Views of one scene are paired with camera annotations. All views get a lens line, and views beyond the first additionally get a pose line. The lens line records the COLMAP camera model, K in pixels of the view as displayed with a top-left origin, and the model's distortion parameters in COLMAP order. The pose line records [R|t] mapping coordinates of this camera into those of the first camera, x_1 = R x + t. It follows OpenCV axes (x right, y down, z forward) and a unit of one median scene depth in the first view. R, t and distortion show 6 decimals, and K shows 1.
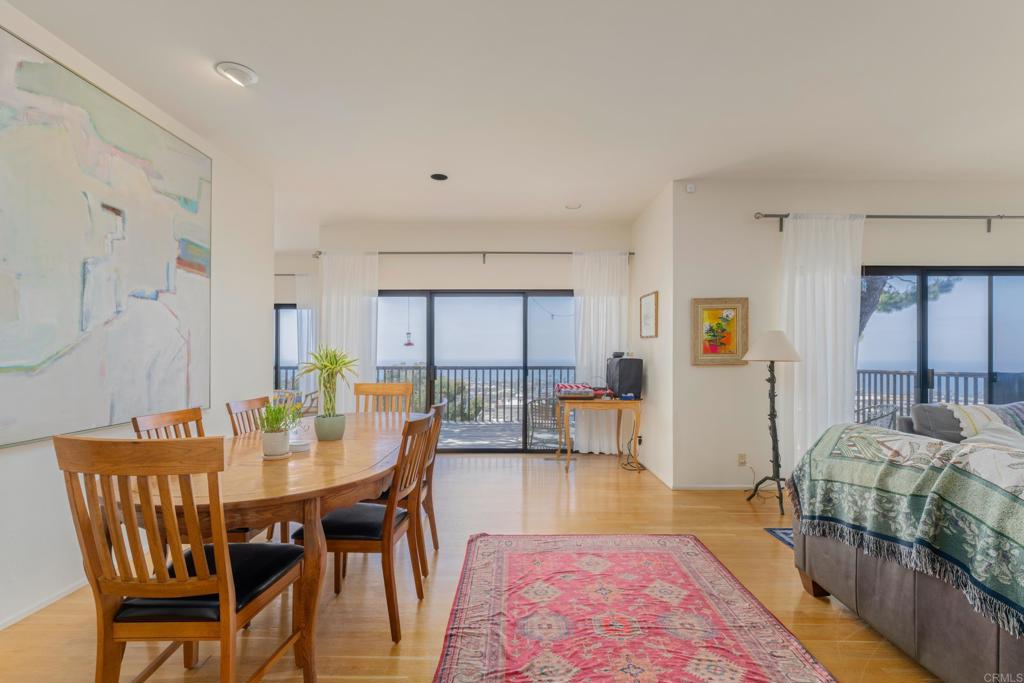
lens RADIAL K [[462.1, 0, 509.7], [0, 462.1, 354.5], [0, 0, 1]] dist [-0.000561, -0.000179]
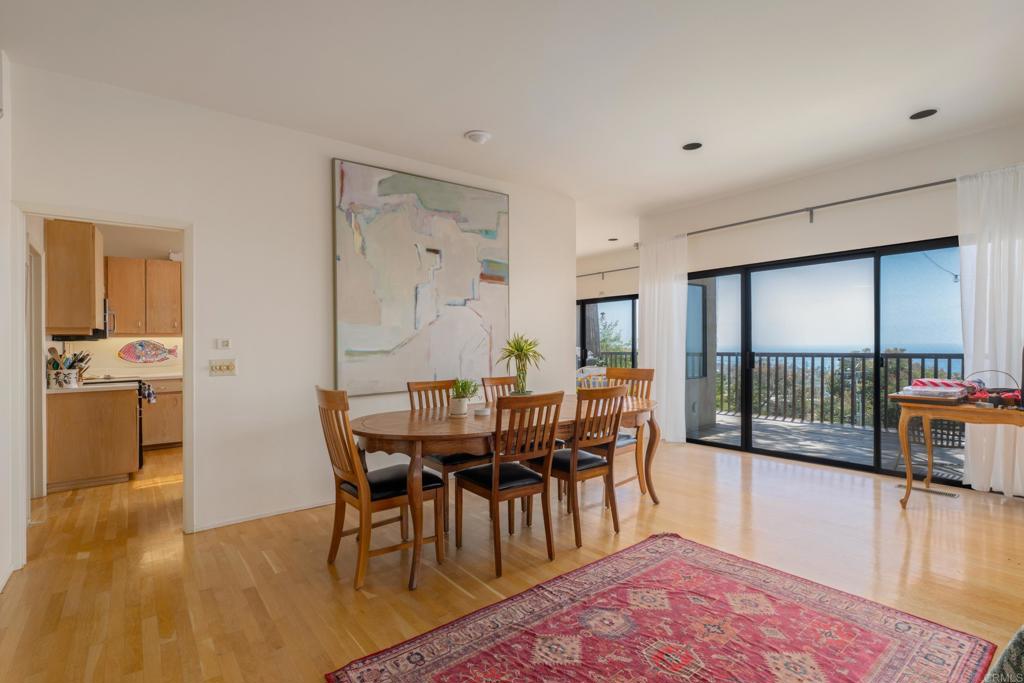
lens RADIAL K [[484.6, 0, 512.0], [0, 484.6, 346.3], [0, 0, 1]] dist [-0.003603, 0.000392]
pose [[0.623057, -0.004783, -0.782162, 0.540009], [0.014671, 0.999877, 0.005573, 0.003884], [0.782039, -0.014947, 0.623050, 0.164330]]
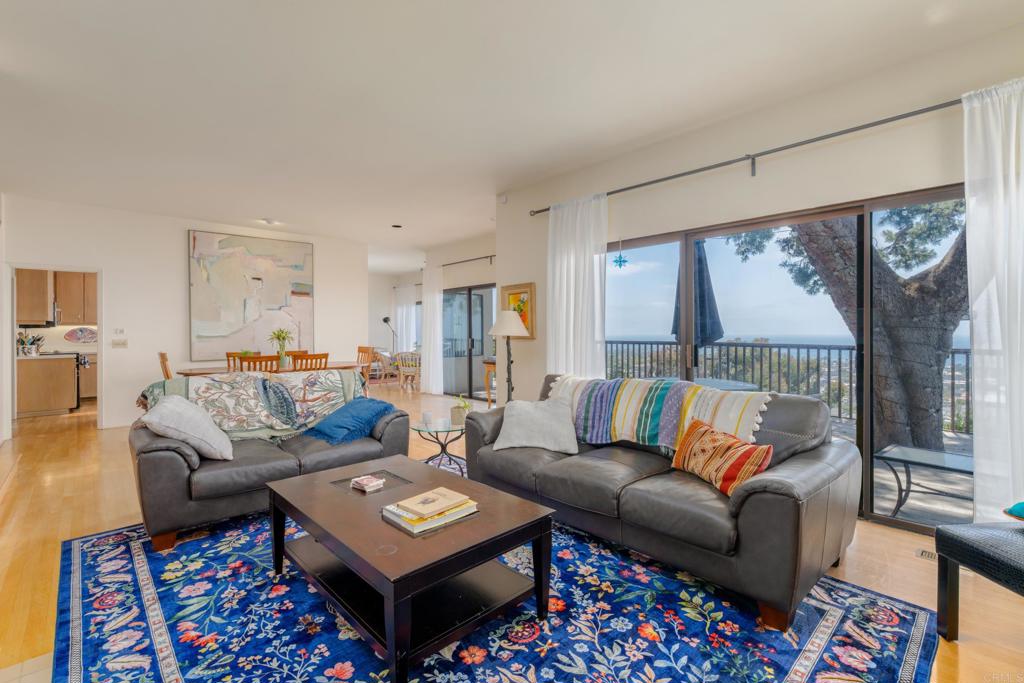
lens RADIAL K [[460.7, 0, 511.4], [0, 460.7, 338.0], [0, 0, 1]] dist [-0.000142, -0.000869]
pose [[0.683835, 0.007220, -0.729601, 1.972268], [0.005111, 0.999879, 0.014685, 0.003542], [0.729619, -0.013771, 0.683716, 0.210690]]
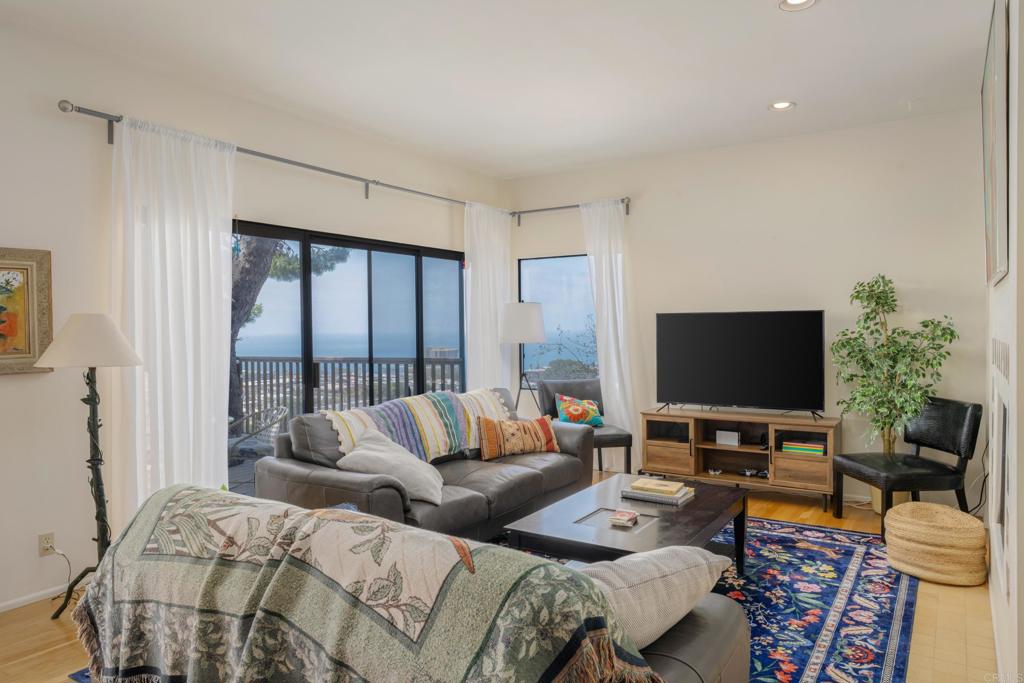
lens RADIAL K [[677.0, 0, 512.0], [0, 677.0, 341.5], [0, 0, 1]] dist [0.012970, 0.003119]
pose [[0.548992, -0.025456, 0.835440, 0.197935], [0.008899, 0.999657, 0.024612, -0.044176], [-0.835781, -0.006077, 0.549030, 0.131948]]
